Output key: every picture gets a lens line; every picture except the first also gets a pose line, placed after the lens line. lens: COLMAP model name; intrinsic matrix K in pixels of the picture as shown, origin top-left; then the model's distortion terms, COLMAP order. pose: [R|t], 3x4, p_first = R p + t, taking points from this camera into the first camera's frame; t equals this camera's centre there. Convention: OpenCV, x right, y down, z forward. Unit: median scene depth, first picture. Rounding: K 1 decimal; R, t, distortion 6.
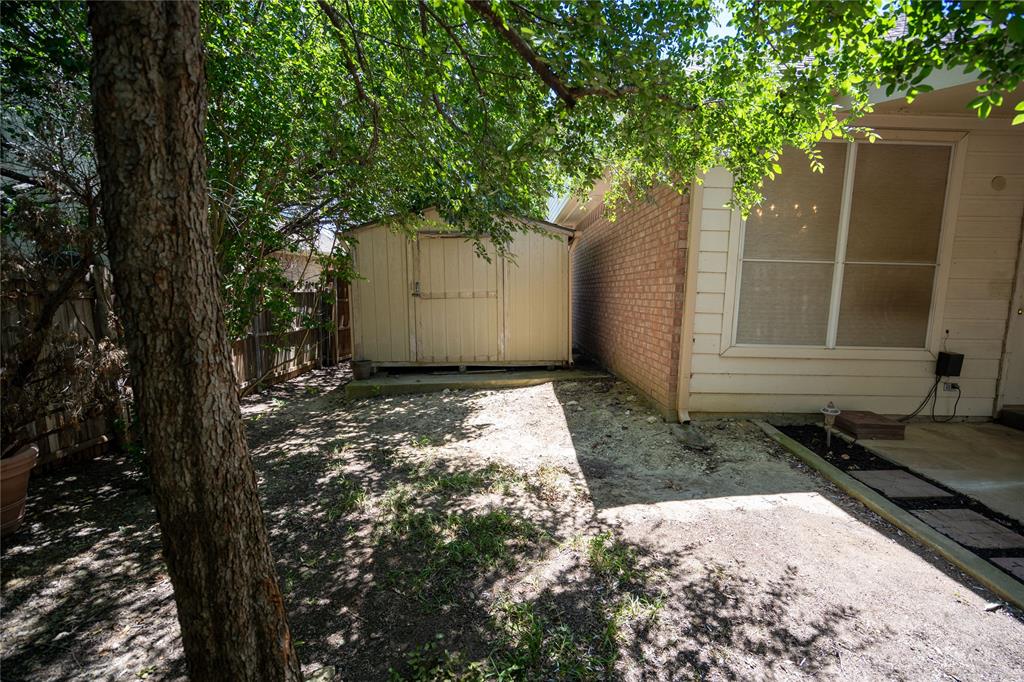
lens RADIAL K [[458.3, 0, 510.4], [0, 458.3, 346.7], [0, 0, 1]] dist [-0.001285, 0.000269]
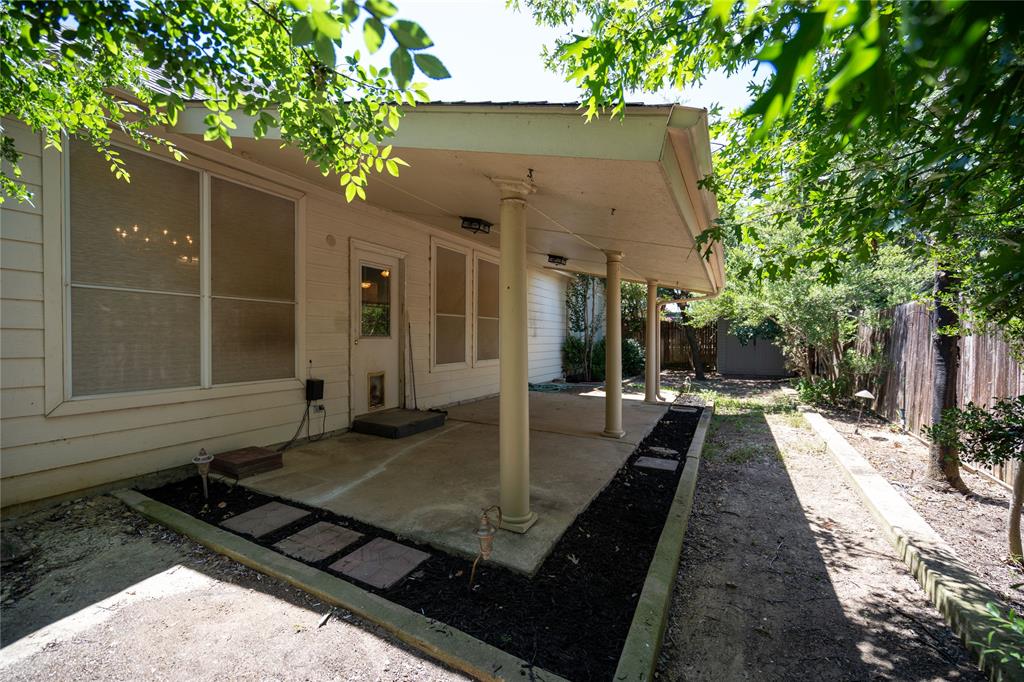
lens RADIAL K [[458.3, 0, 510.4], [0, 458.3, 346.7], [0, 0, 1]] dist [-0.001285, 0.000269]
pose [[0.449338, -0.037990, 0.892554, 0.167821], [0.107696, 0.994113, -0.011905, -0.002347], [-0.886847, 0.101474, 0.450784, 0.036451]]
